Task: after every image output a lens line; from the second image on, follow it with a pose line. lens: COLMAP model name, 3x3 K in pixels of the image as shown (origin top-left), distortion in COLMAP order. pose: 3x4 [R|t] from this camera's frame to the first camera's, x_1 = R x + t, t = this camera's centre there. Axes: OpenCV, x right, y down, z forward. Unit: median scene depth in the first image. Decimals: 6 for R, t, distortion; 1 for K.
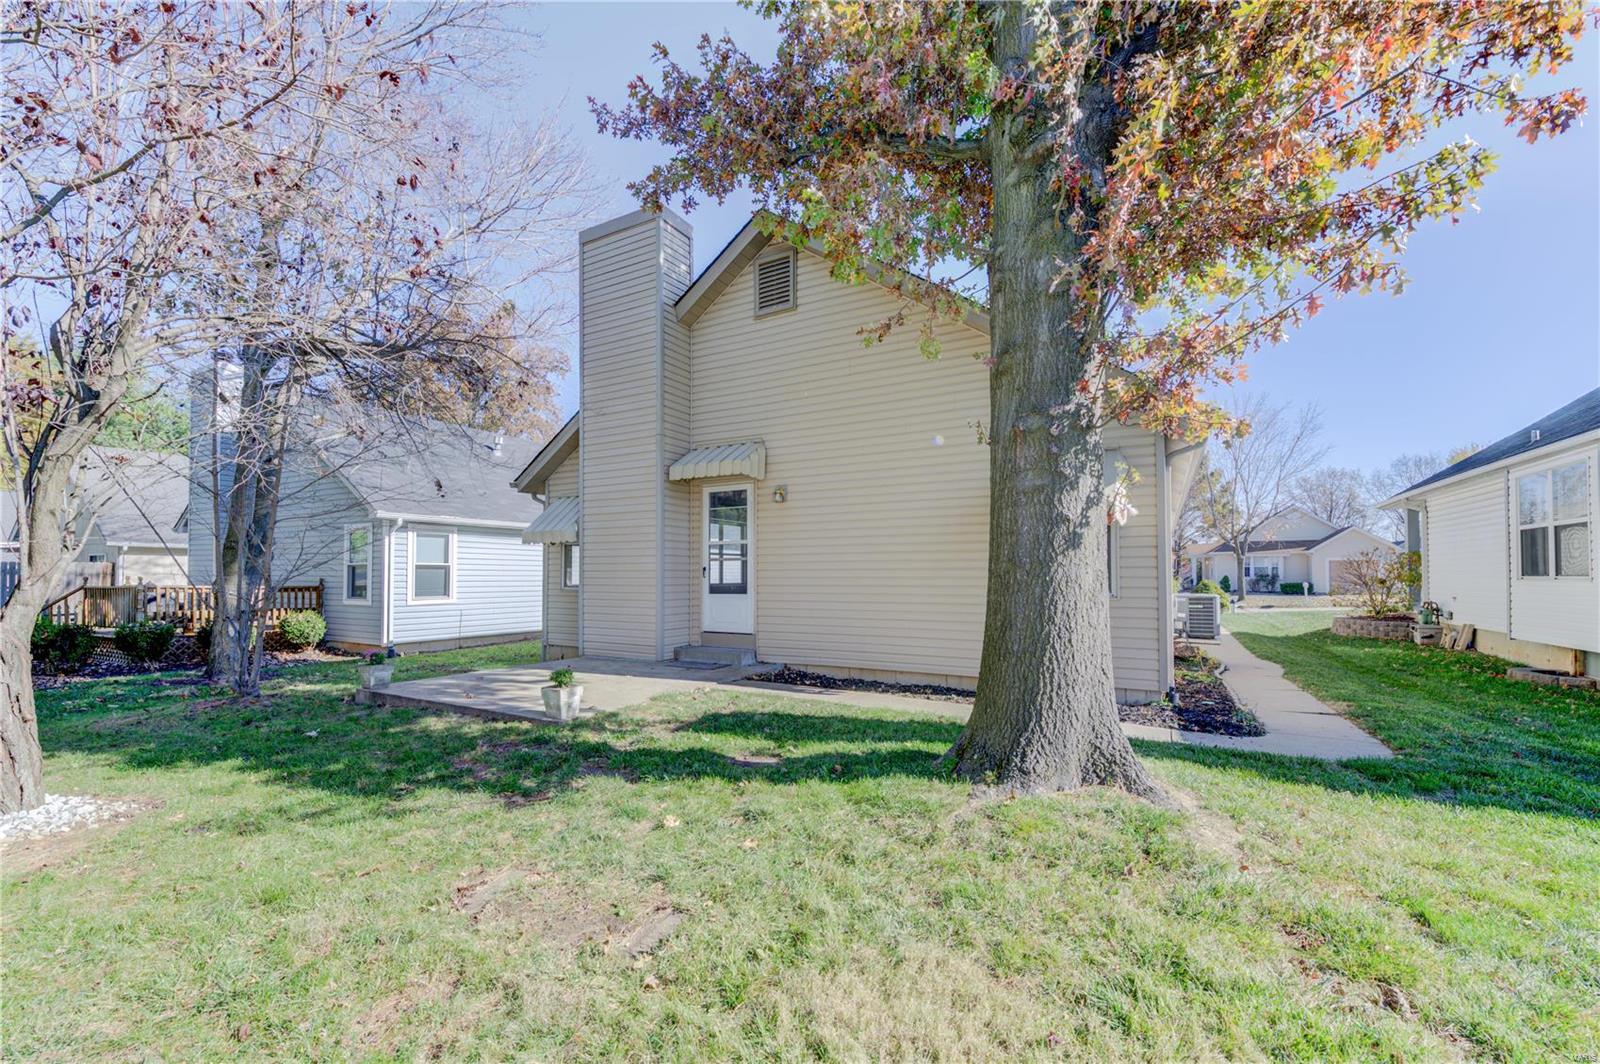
lens RADIAL K [[632.1, 0, 804.8], [0, 632.1, 531.8], [0, 0, 1]] dist [0.005102, -0.000412]
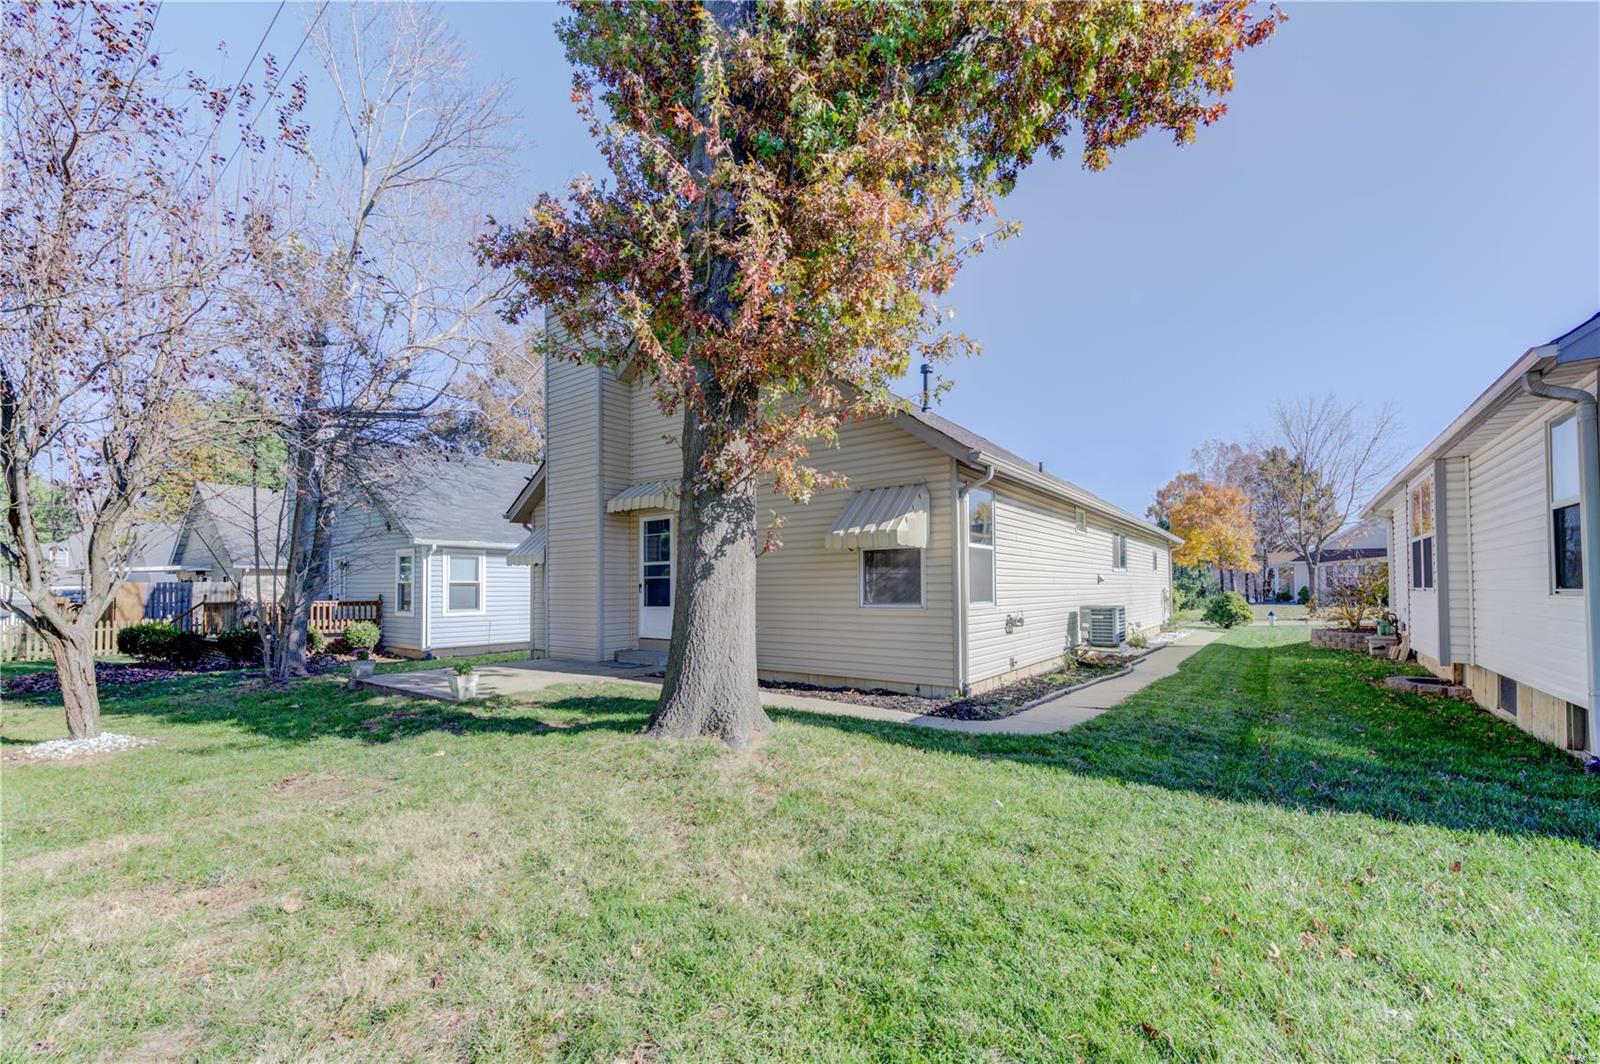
lens RADIAL K [[632.1, 0, 808.3], [0, 632.1, 541.9], [0, 0, 1]] dist [0.005102, -0.000412]
pose [[0.992455, -0.014757, -0.121718, 0.302840], [0.014173, 0.999884, -0.005661, -0.012619], [0.121787, 0.003893, 0.992549, -0.147557]]
